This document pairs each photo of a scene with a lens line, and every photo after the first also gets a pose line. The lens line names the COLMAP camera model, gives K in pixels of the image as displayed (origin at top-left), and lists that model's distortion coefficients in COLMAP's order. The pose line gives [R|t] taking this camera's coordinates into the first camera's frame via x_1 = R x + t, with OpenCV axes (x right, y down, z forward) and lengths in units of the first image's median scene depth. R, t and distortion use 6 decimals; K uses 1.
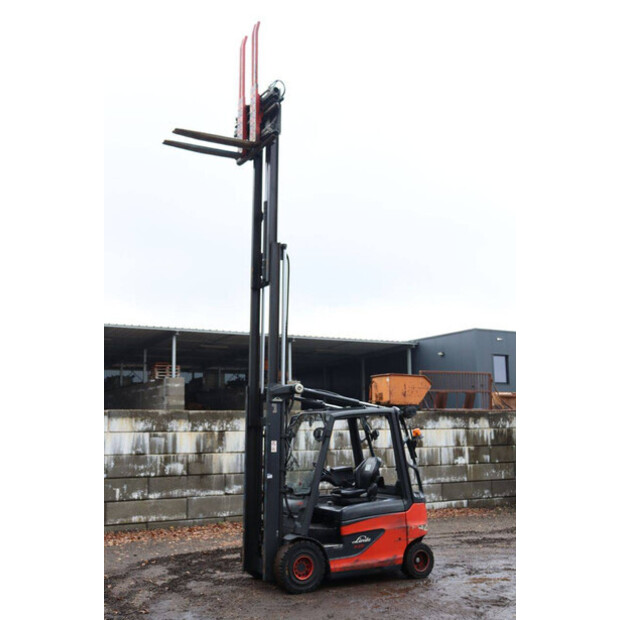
lens RADIAL K [[718.6, 0, 323.5], [0, 718.6, 301.1], [0, 0, 1]] dist [-0.007147, 0.000000]
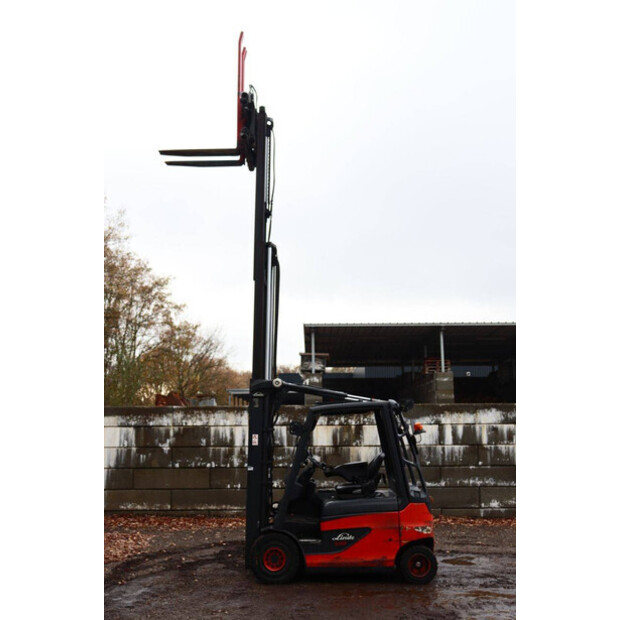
lens RADIAL K [[718.6, 0, 314.0], [0, 718.6, 303.6], [0, 0, 1]] dist [-0.007147, 0.000000]
pose [[0.869829, -0.079764, -0.486863, 0.331286], [0.085491, 0.996284, -0.010485, 0.016051], [0.485890, -0.032502, 0.873416, 0.092363]]
